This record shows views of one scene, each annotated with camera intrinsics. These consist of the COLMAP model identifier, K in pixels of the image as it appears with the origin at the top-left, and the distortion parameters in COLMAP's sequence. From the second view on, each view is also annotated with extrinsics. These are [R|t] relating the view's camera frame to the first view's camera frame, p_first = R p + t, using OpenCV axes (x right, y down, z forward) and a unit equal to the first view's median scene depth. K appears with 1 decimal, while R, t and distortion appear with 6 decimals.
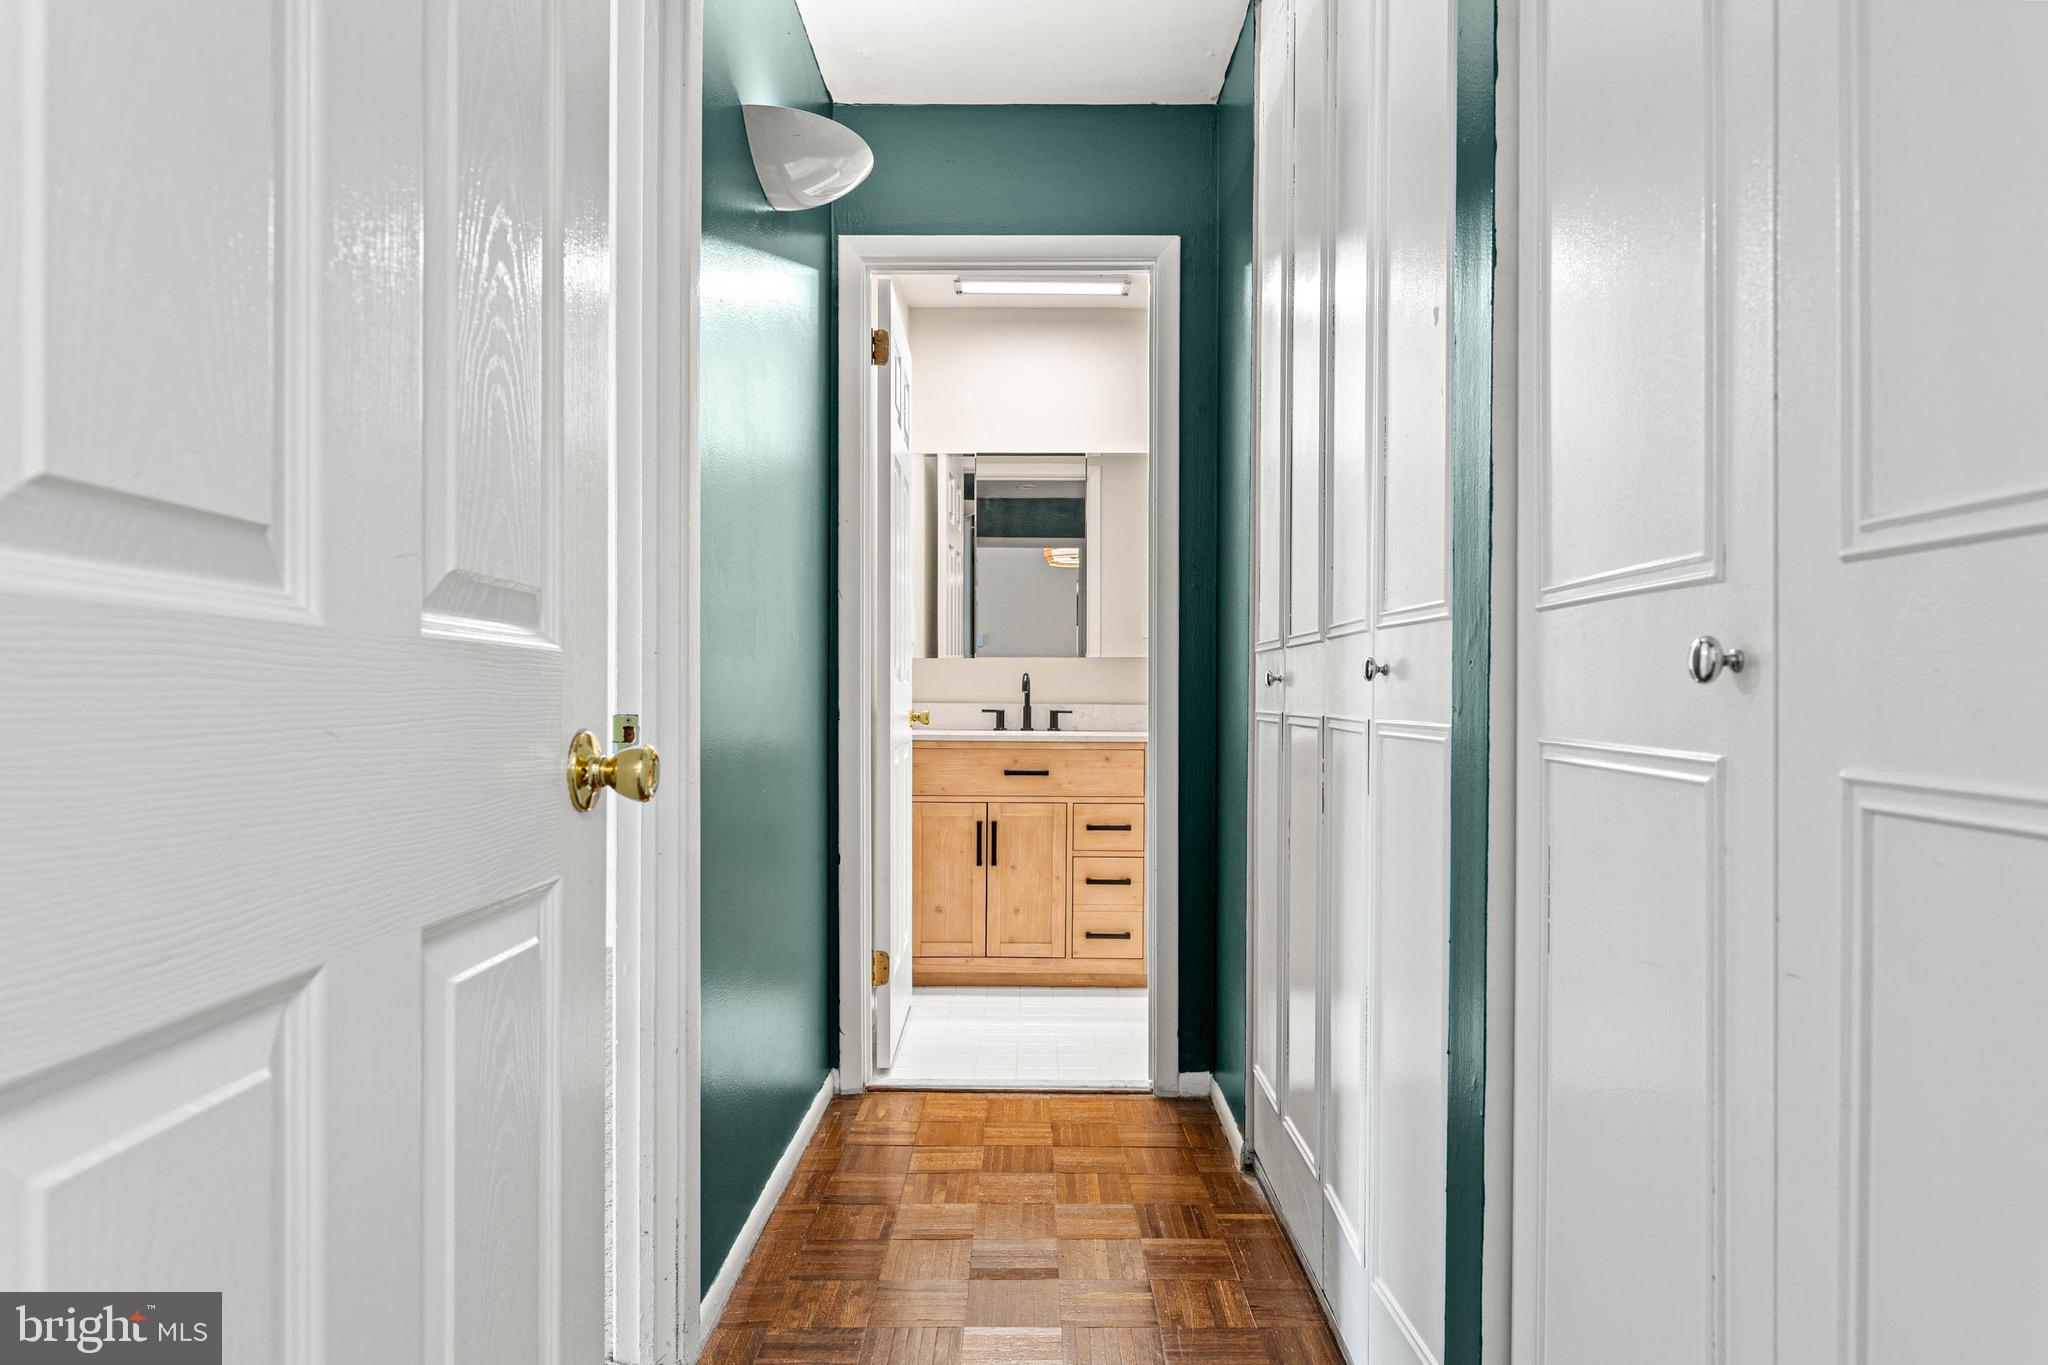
lens RADIAL K [[1183.0, 0, 1024.0], [0, 1183.0, 682.5], [0, 0, 1]] dist [-0.001797, -0.002119]
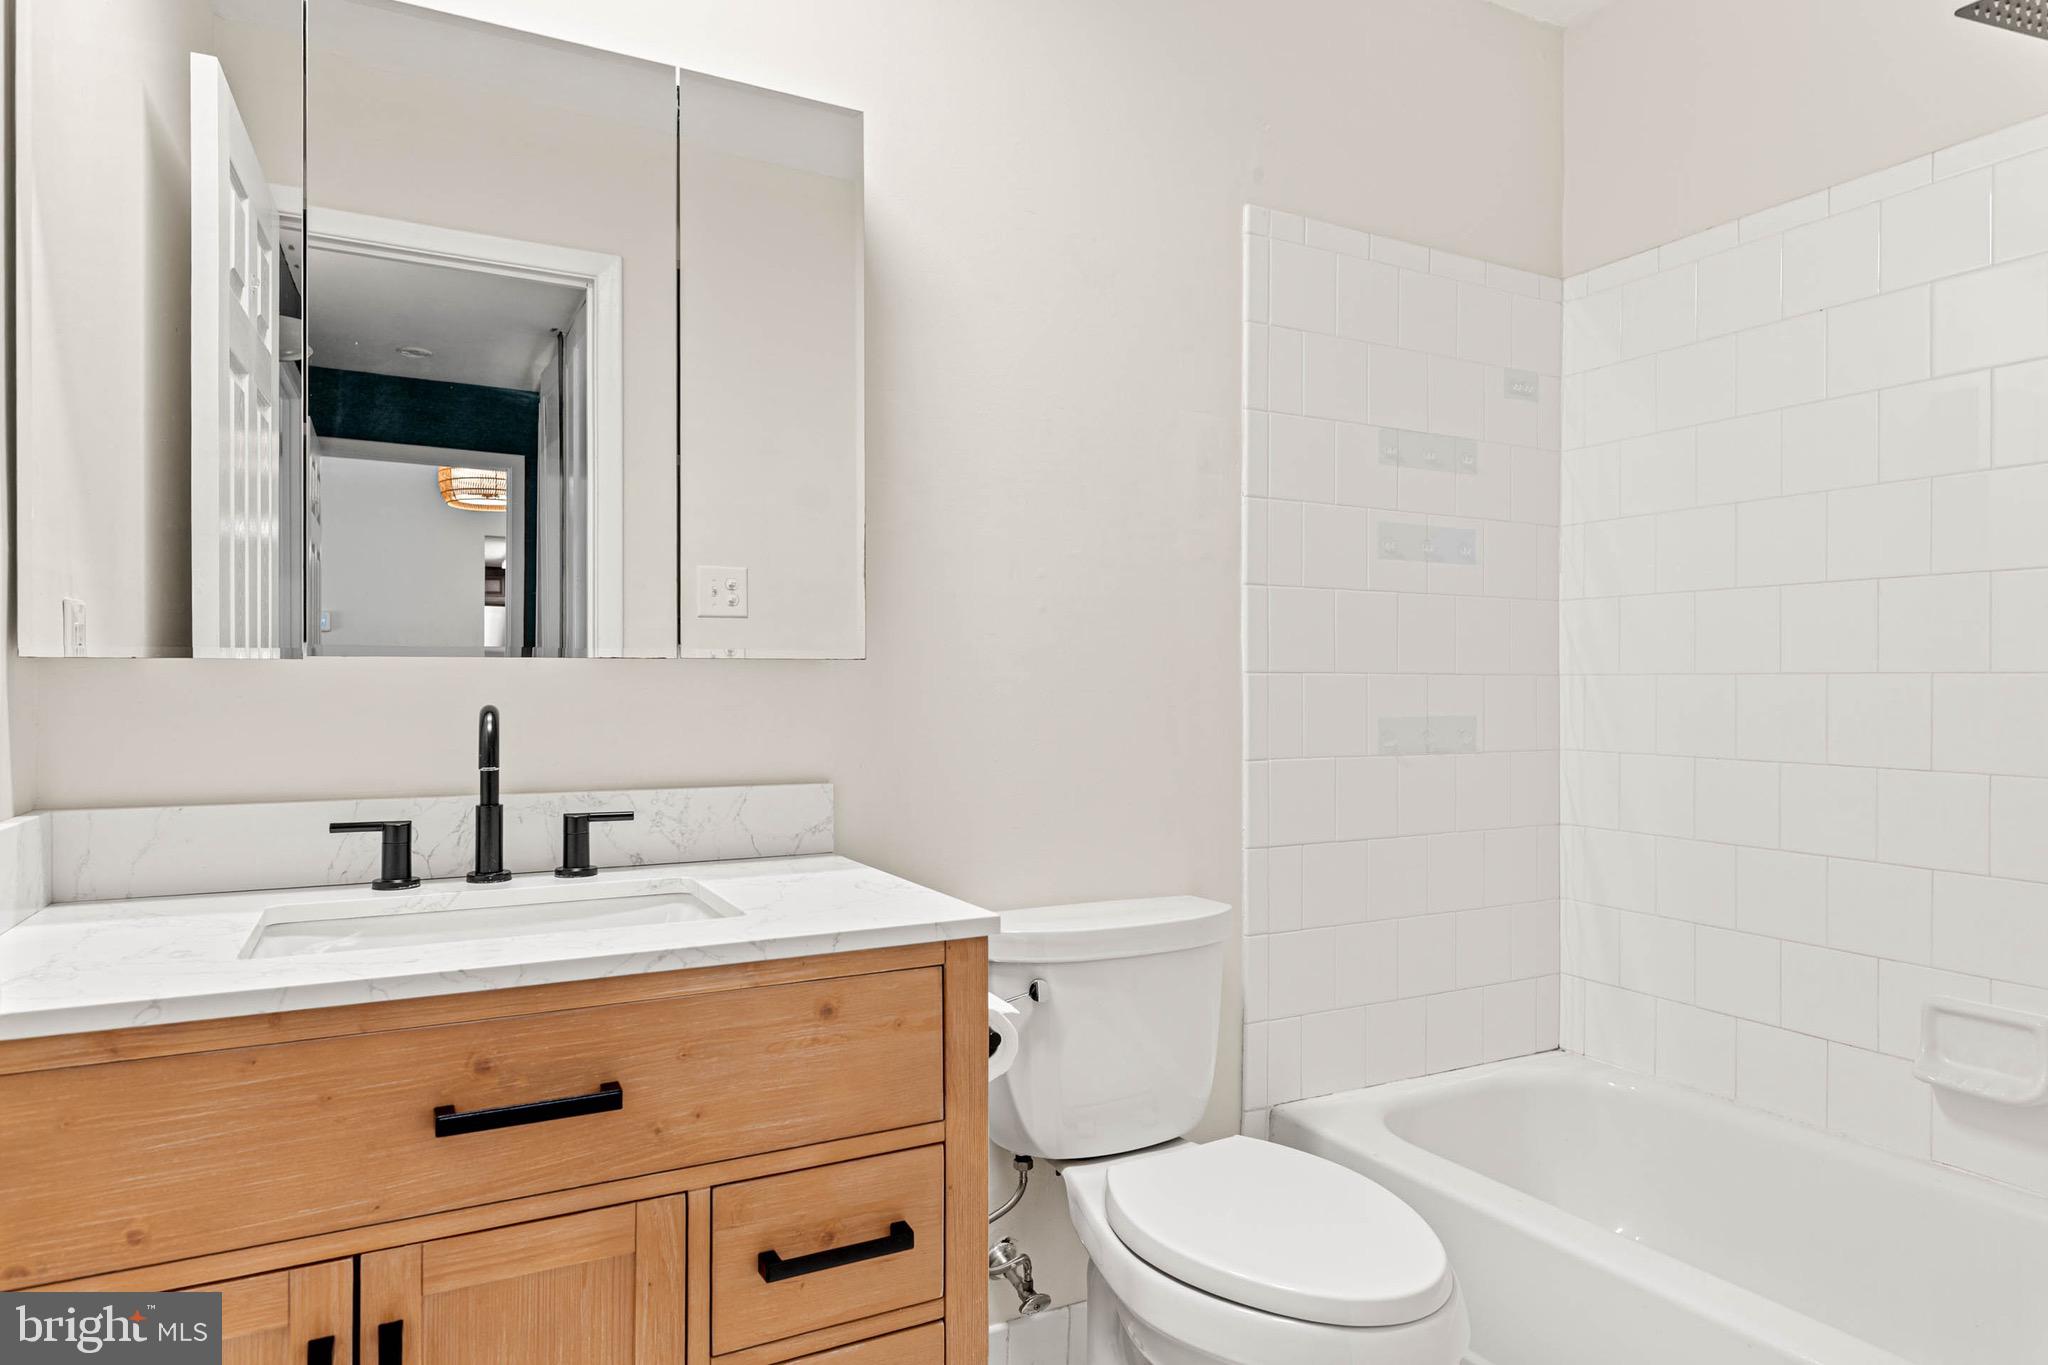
lens RADIAL K [[1183.0, 0, 1024.0], [0, 1183.0, 682.5], [0, 0, 1]] dist [-0.001797, -0.002119]
pose [[0.879026, -0.000272, 0.476774, -0.026183], [-0.000864, 0.999997, 0.002164, -0.017145], [-0.476773, -0.002314, 0.879023, 0.720520]]
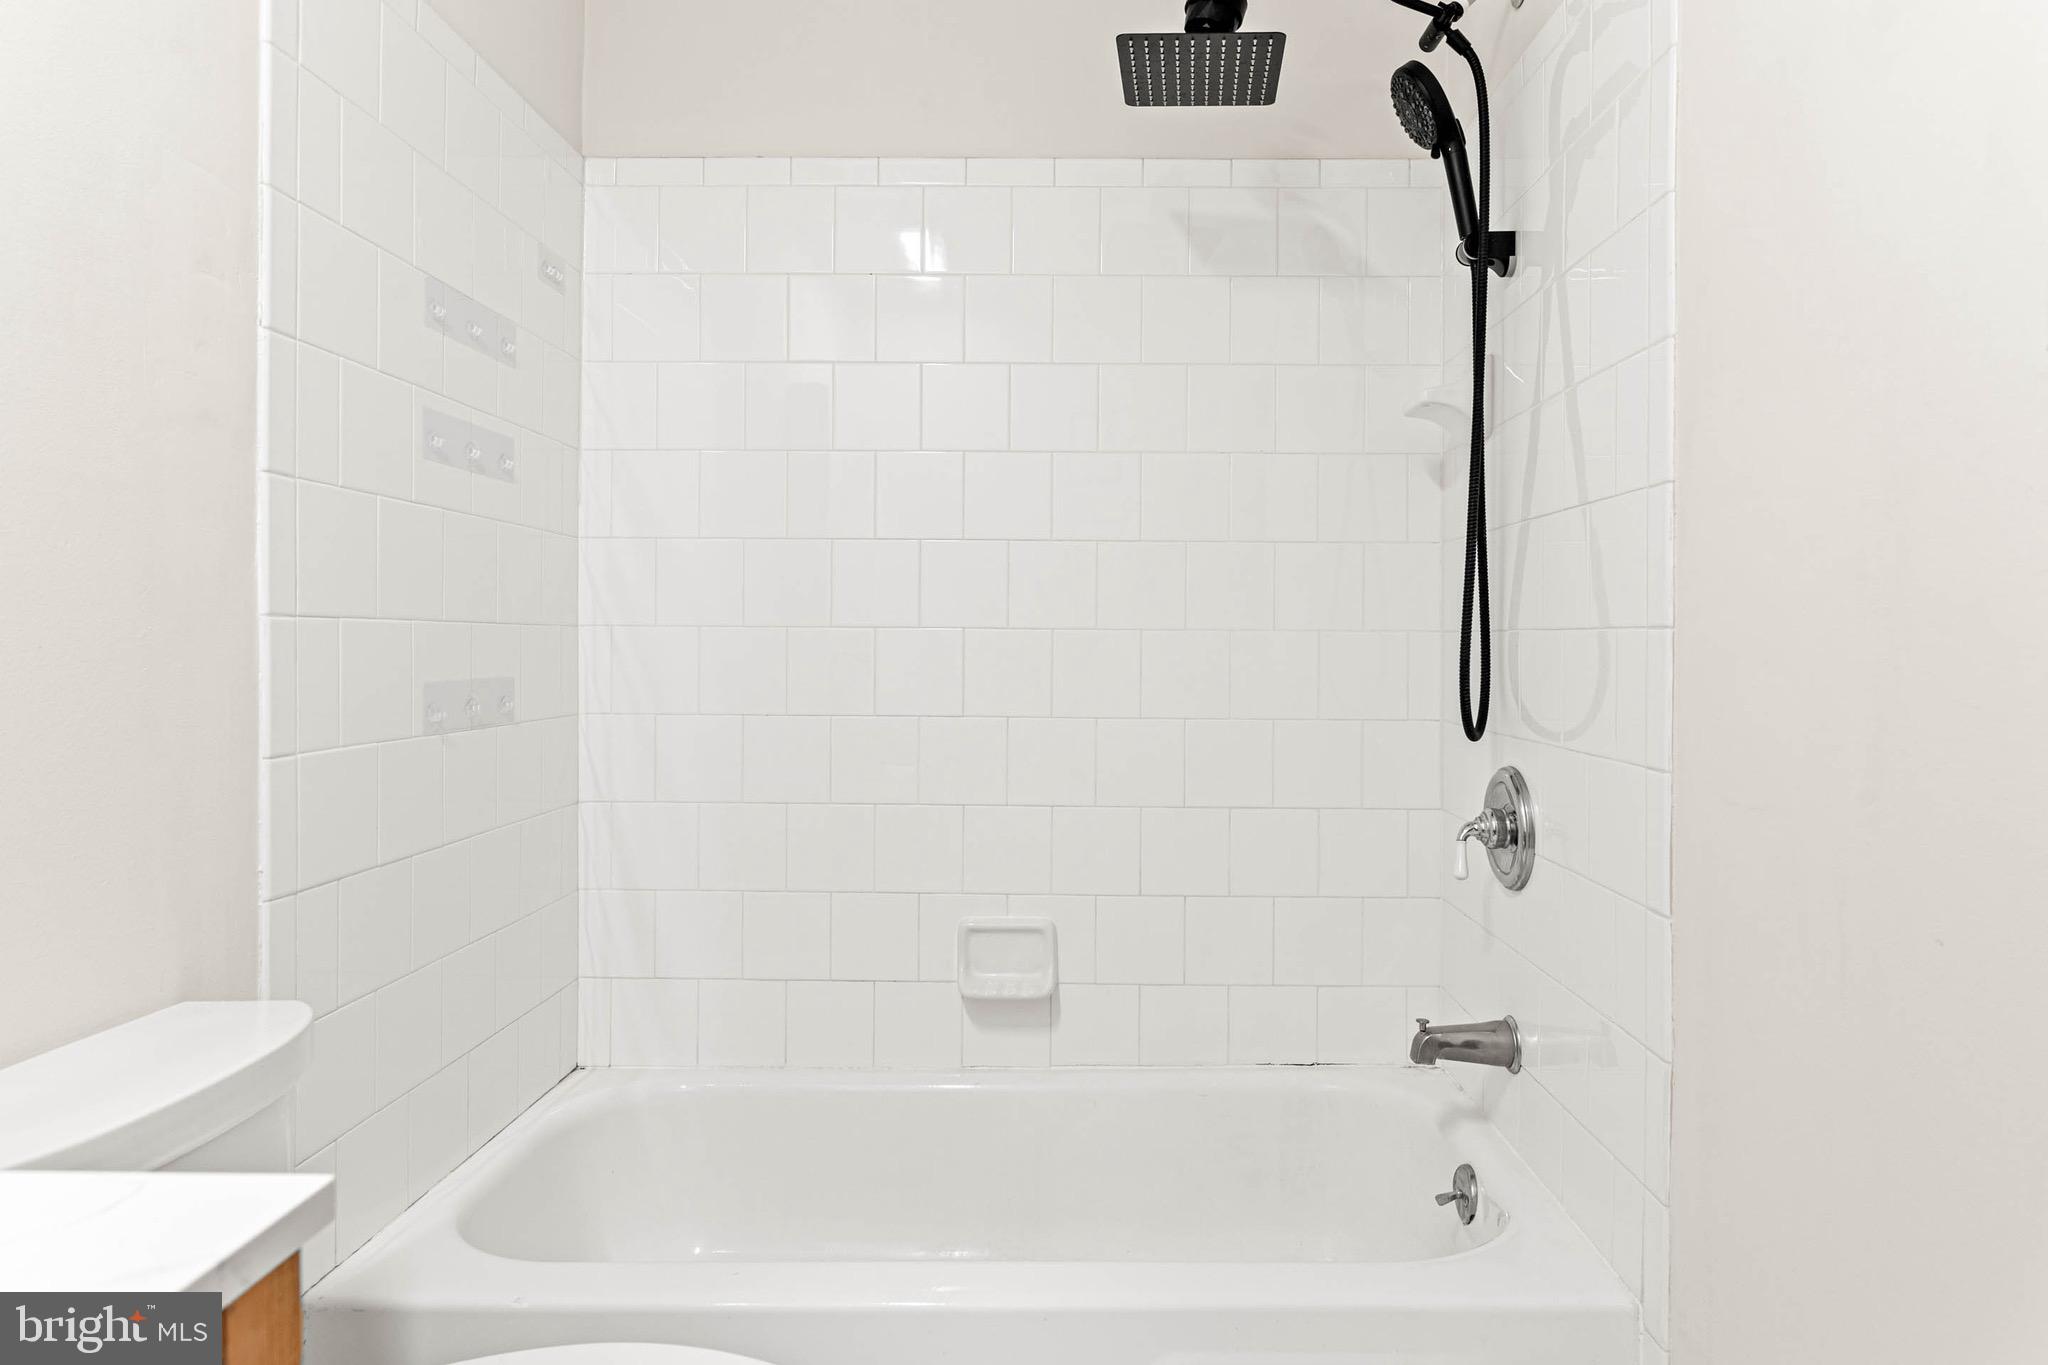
lens RADIAL K [[1207.3, 0, 1024.0], [0, 1207.3, 647.2], [0, 0, 1]] dist [-0.001787, -0.000696]
pose [[-0.002984, -0.008148, 0.999962, -0.019098], [-0.010753, 0.999909, 0.008115, -0.016822], [-0.999938, -0.010729, -0.003072, 0.919391]]
